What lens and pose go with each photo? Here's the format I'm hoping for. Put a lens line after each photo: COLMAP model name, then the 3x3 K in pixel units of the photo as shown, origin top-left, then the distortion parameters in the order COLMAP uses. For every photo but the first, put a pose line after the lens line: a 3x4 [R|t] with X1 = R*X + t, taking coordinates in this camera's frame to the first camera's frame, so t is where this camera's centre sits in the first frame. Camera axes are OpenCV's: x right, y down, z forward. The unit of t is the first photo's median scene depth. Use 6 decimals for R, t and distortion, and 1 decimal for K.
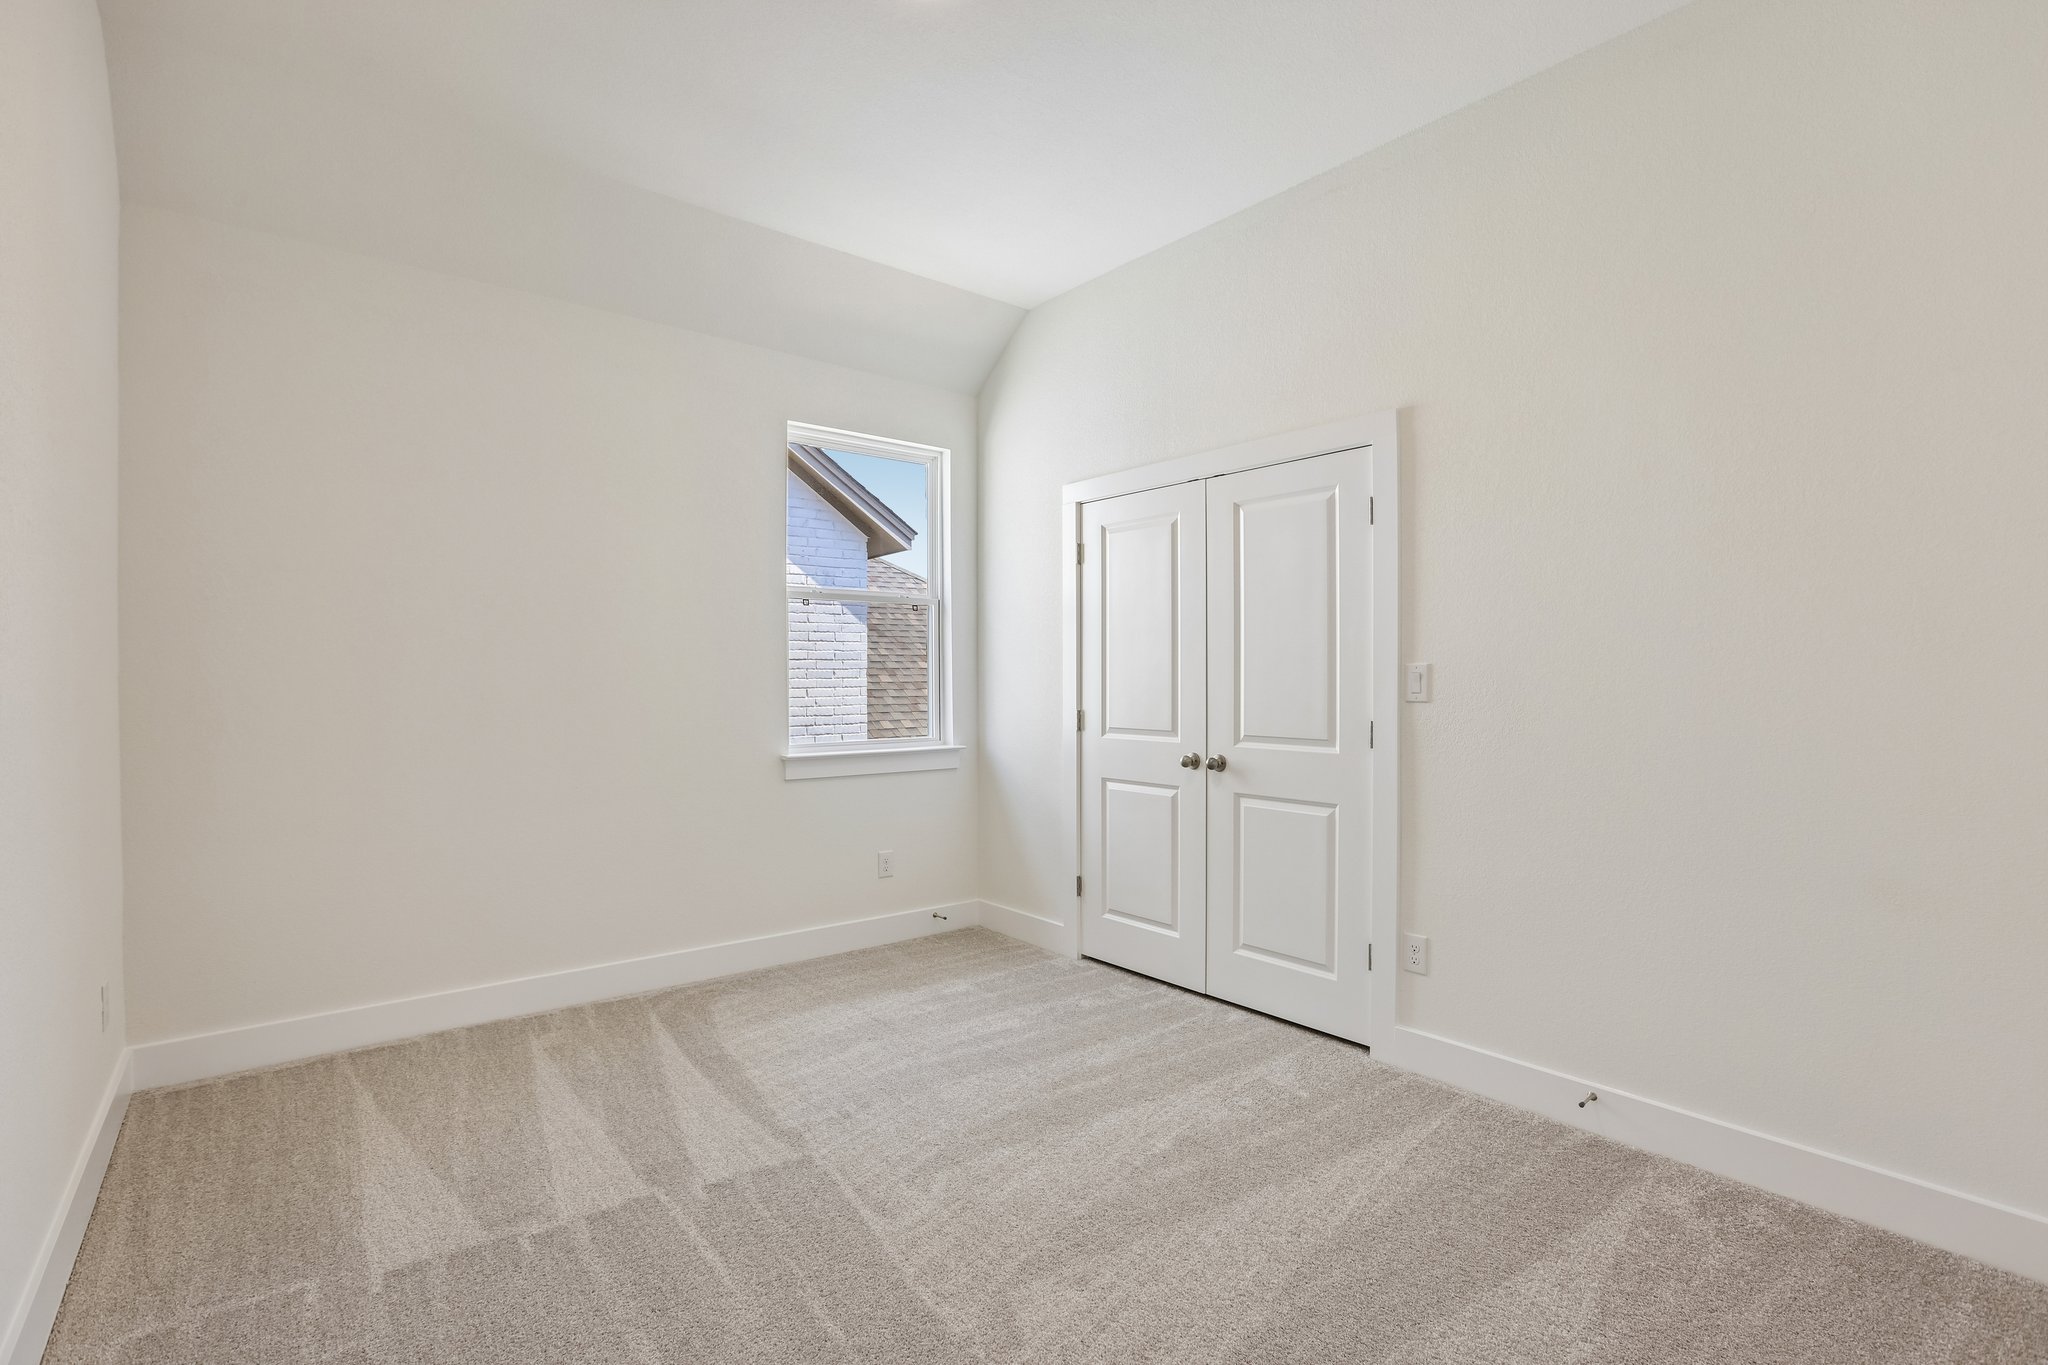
lens RADIAL K [[922.0, 0, 1015.0], [0, 922.0, 684.7], [0, 0, 1]] dist [-0.042289, 0.016892]
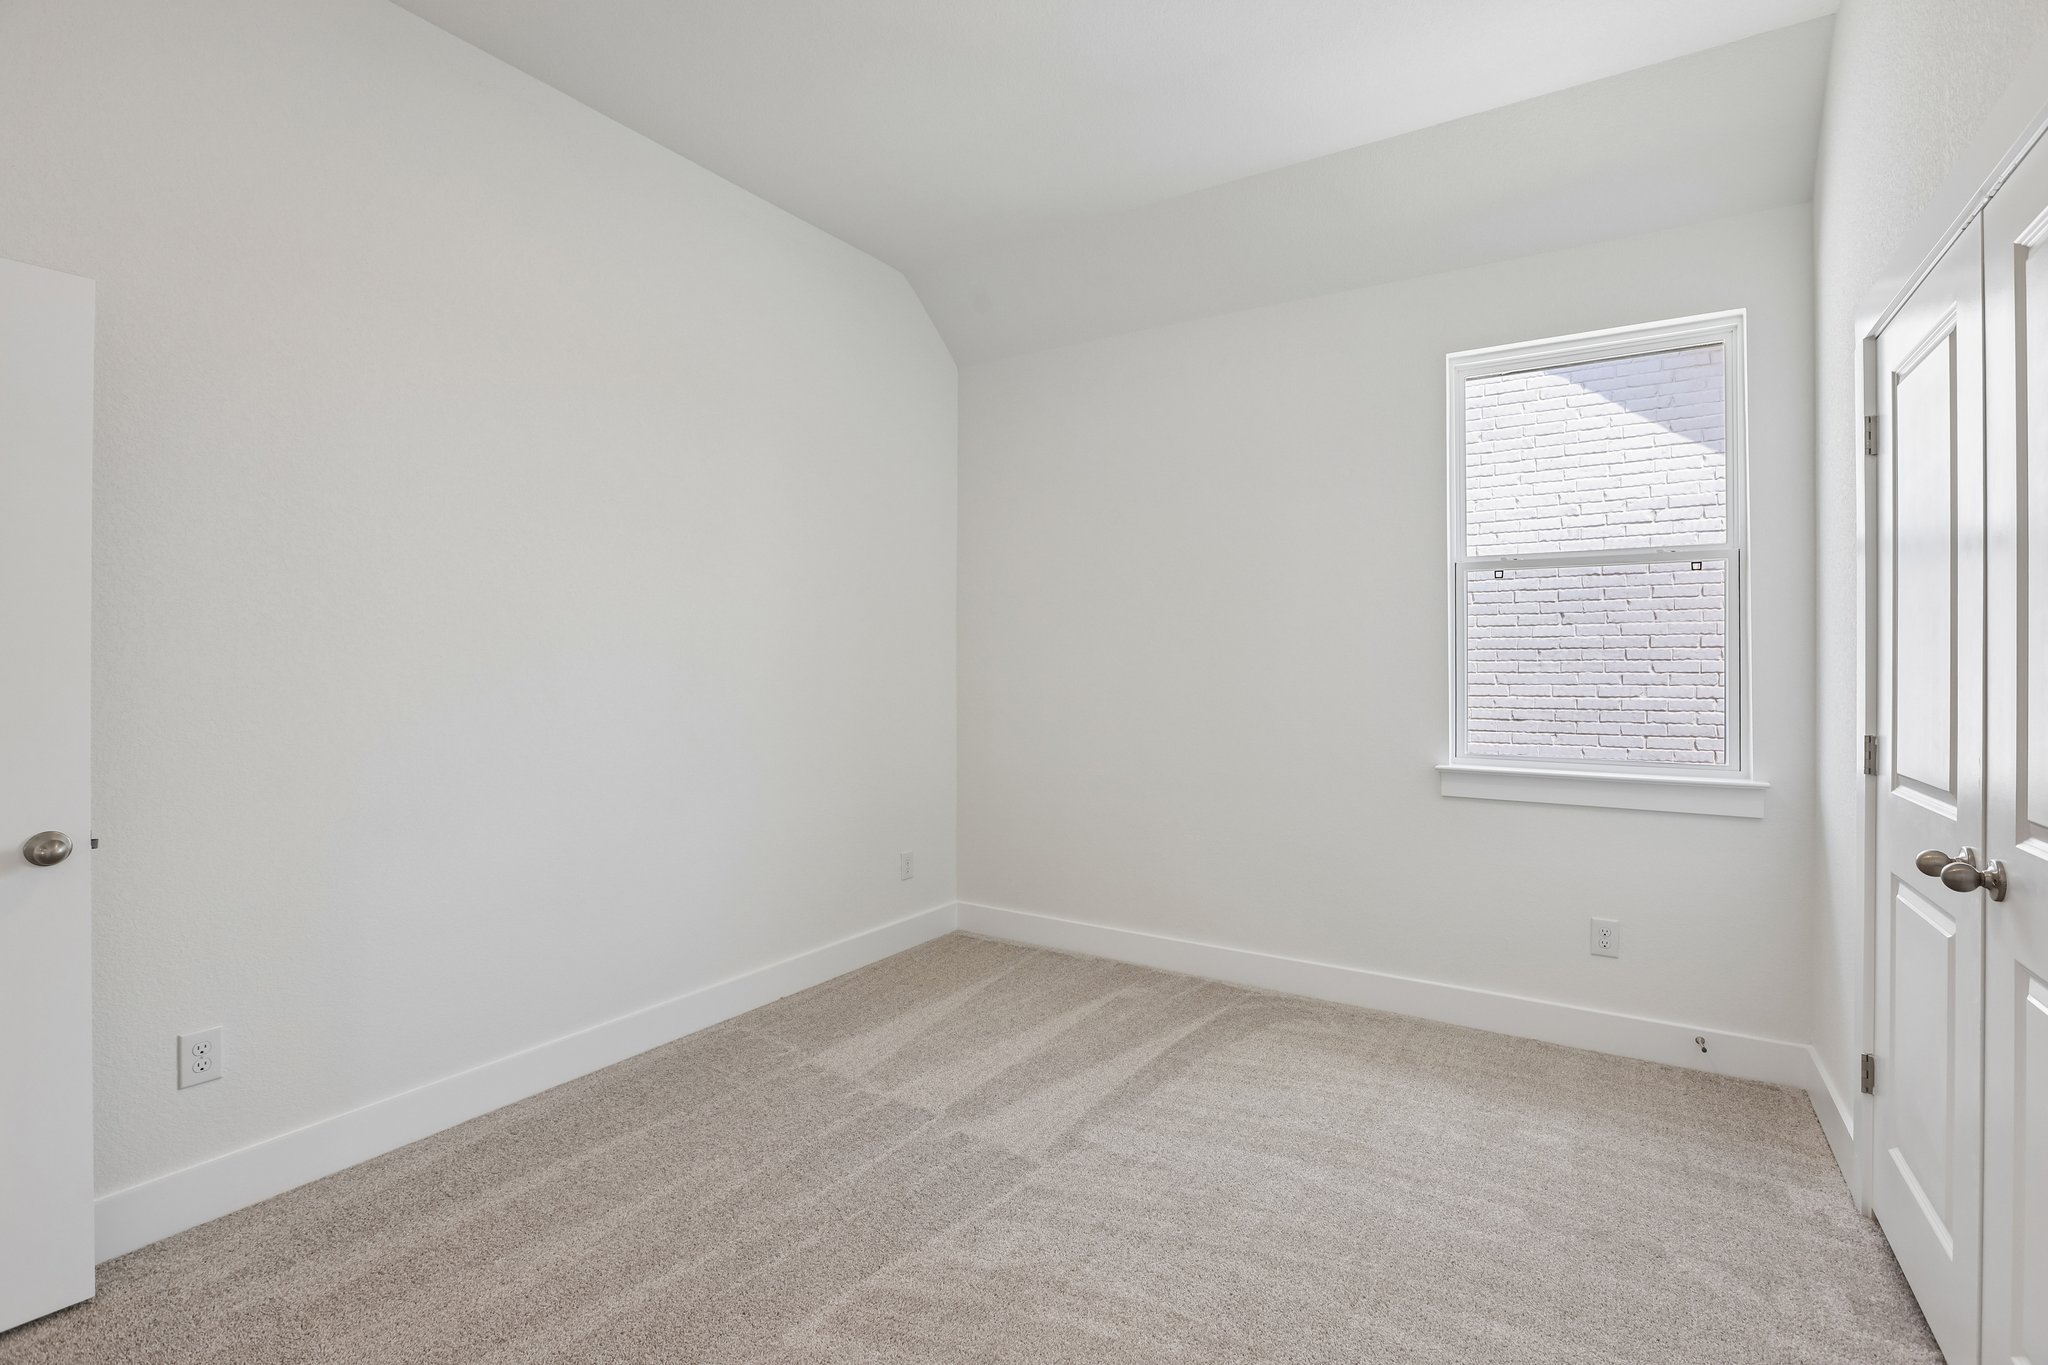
lens RADIAL K [[922.0, 0, 1019.6], [0, 922.0, 669.7], [0, 0, 1]] dist [-0.042289, 0.016892]
pose [[0.317992, 0.002510, -0.948090, 0.476133], [-0.006832, 0.999977, 0.000356, -0.007416], [0.948069, 0.006364, 0.318002, 0.461699]]
